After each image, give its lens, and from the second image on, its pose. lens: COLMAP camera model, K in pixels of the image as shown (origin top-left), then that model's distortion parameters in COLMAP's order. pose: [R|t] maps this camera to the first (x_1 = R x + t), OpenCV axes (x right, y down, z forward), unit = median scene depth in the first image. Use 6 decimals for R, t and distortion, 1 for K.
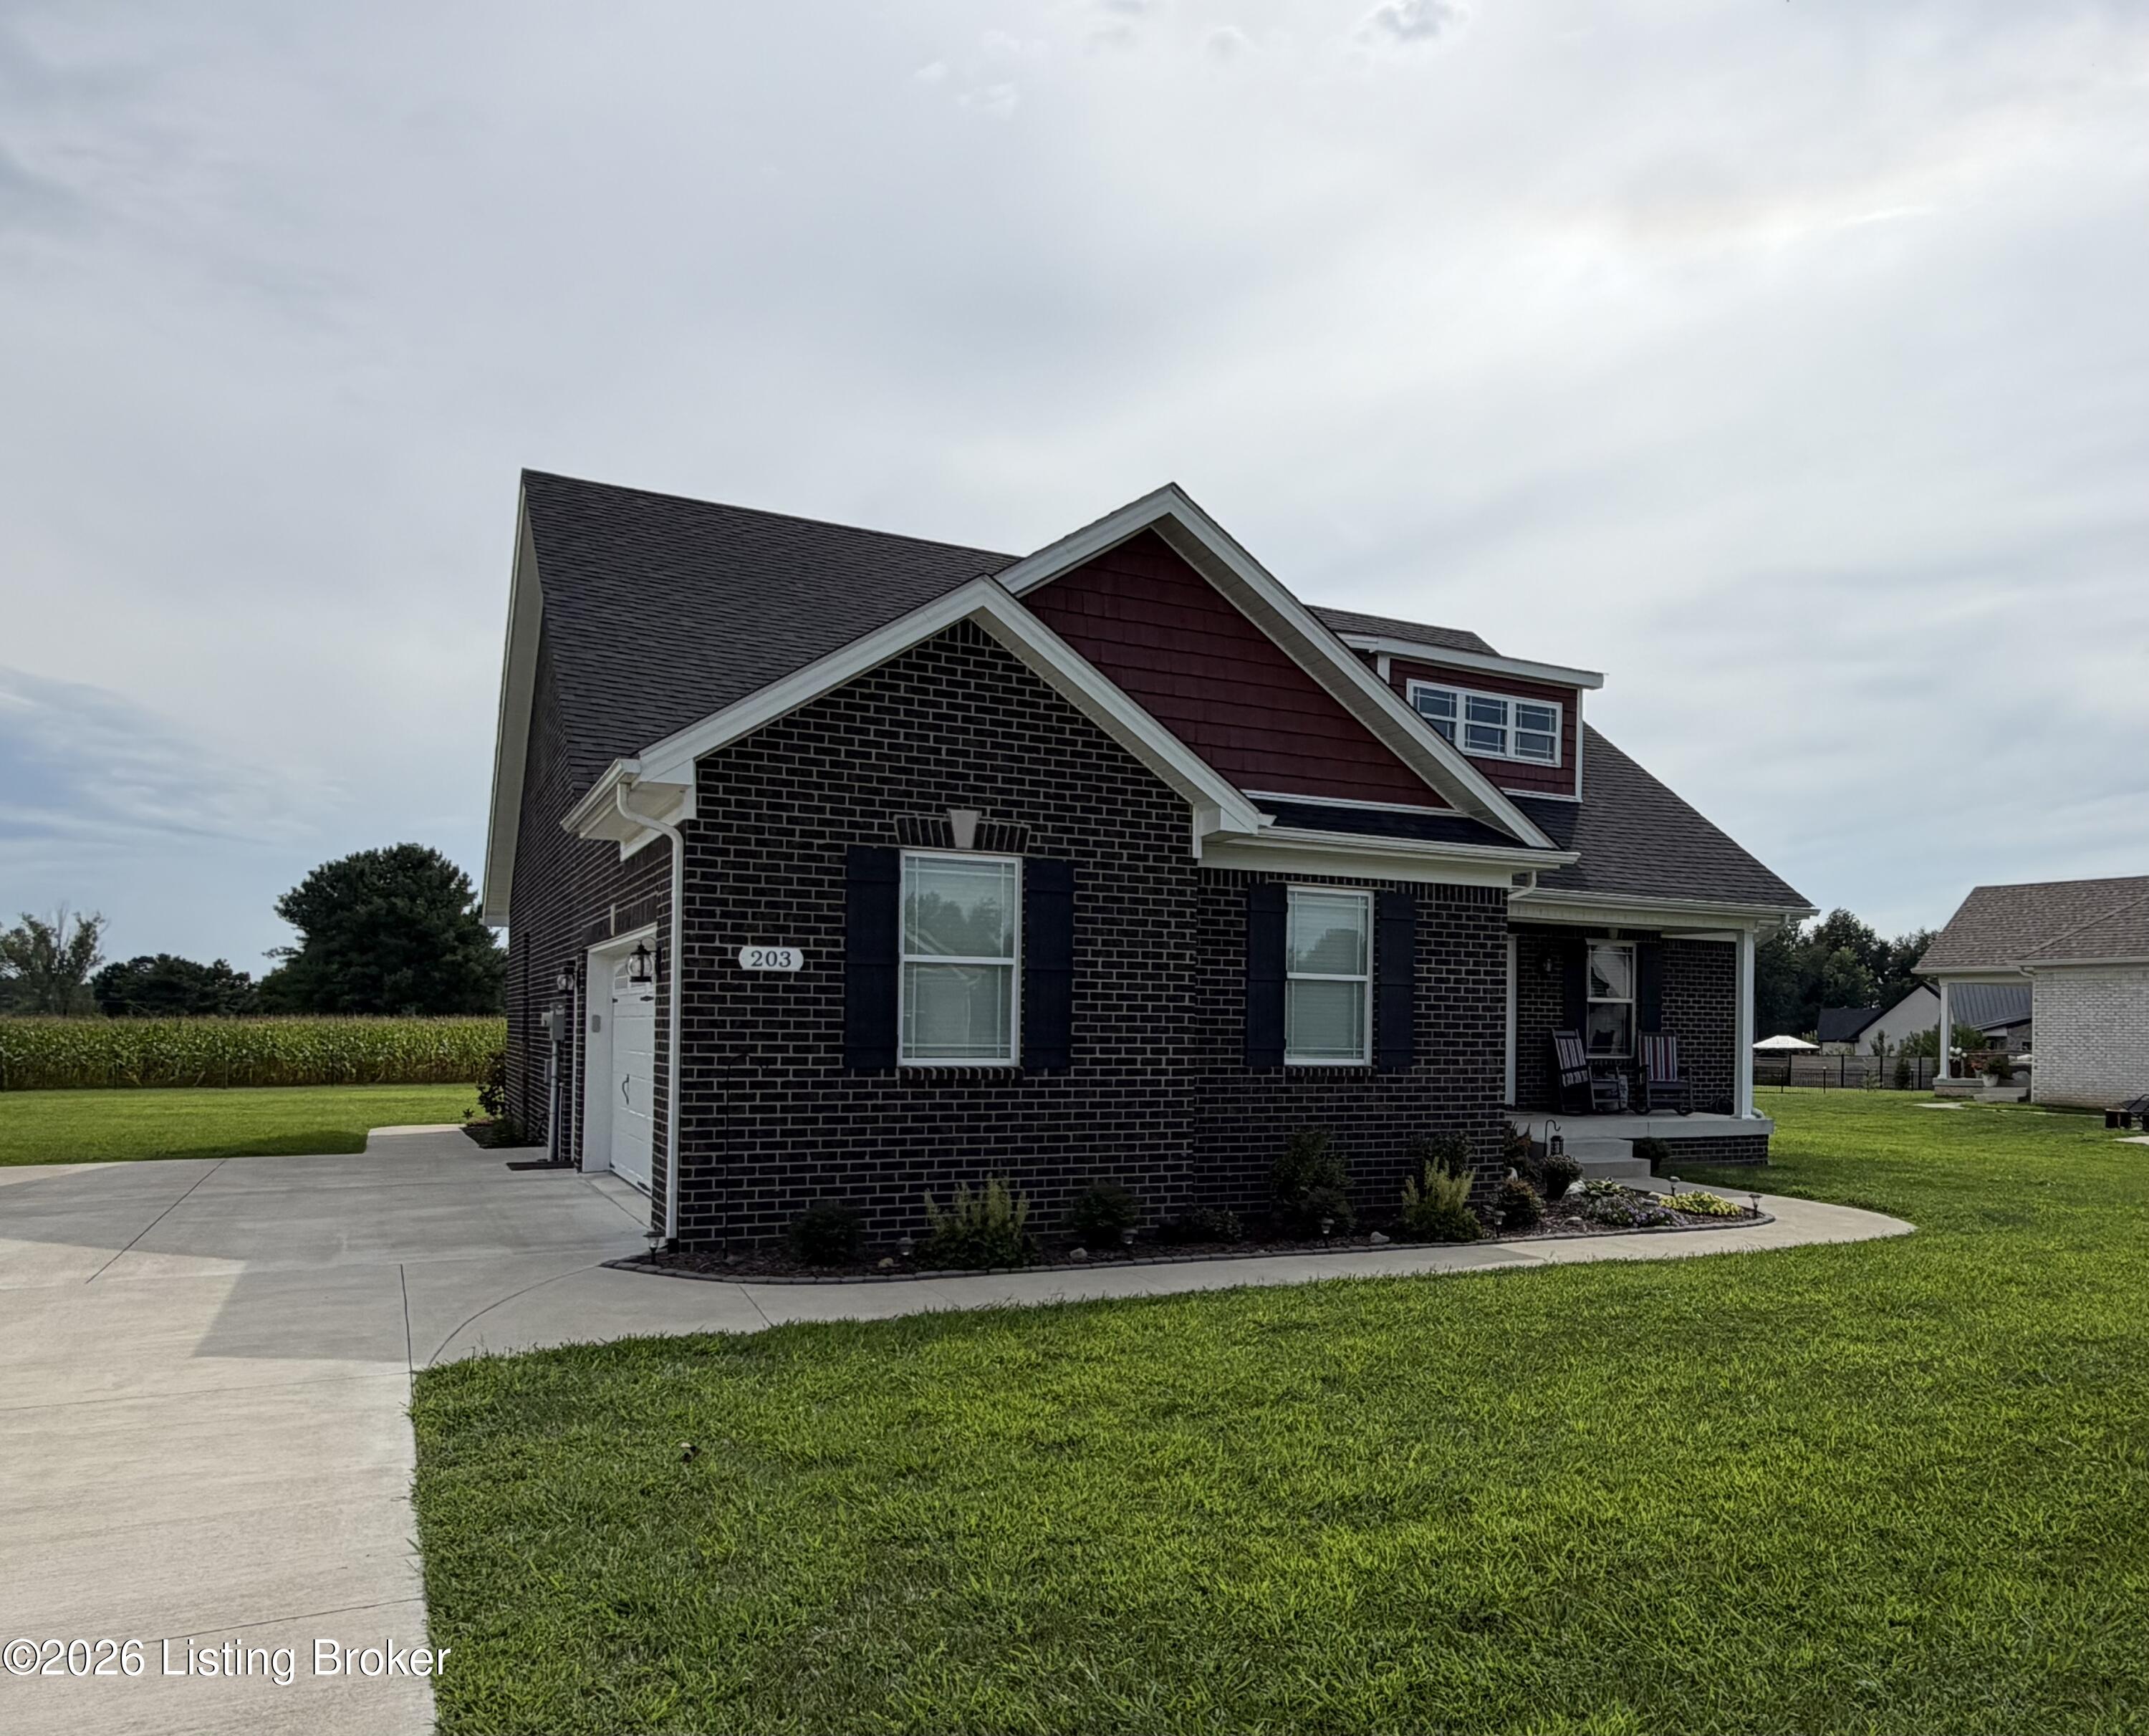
lens RADIAL K [[1533.3, 0, 1298.6], [0, 1533.3, 1020.3], [0, 0, 1]] dist [-0.001709, -0.005830]
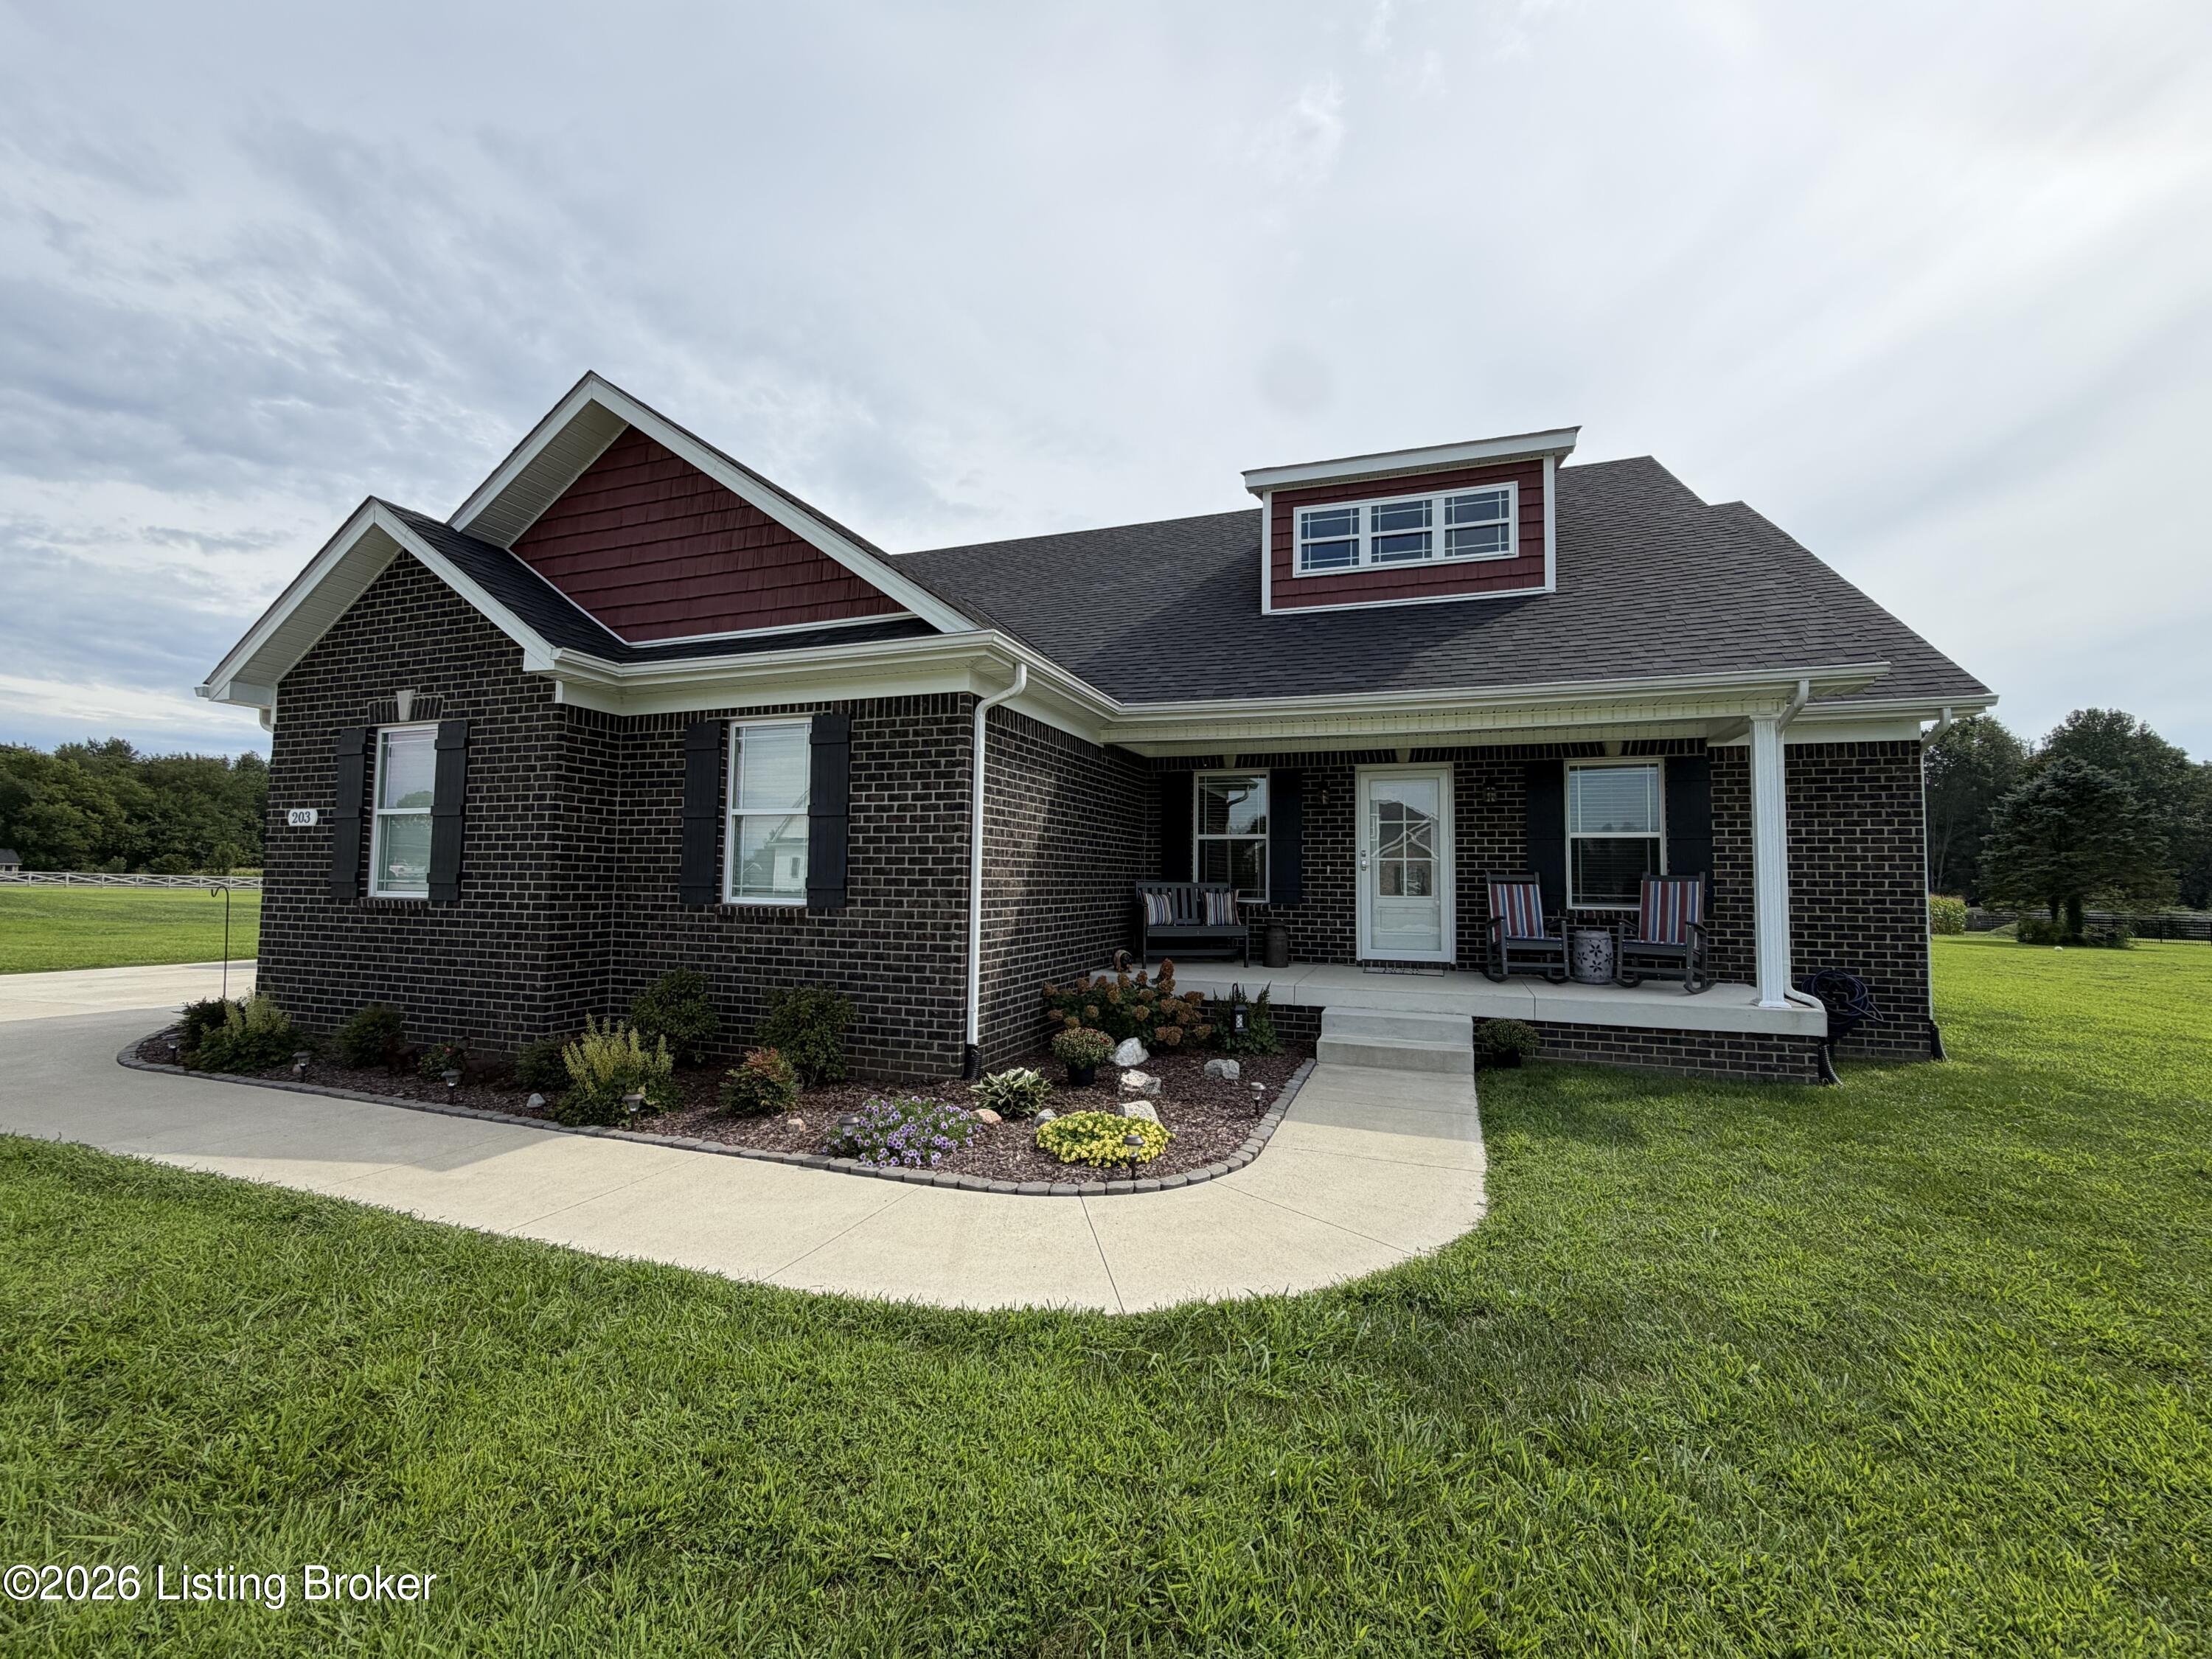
lens RADIAL K [[883.7, 0, 1117.5], [0, 883.7, 832.6], [0, 0, 1]] dist [-0.000374, 0.000261]
pose [[0.661982, -0.048530, -0.747947, 0.644300], [0.003389, 0.998085, -0.061761, 0.021845], [0.749512, 0.038350, 0.660879, 0.899543]]
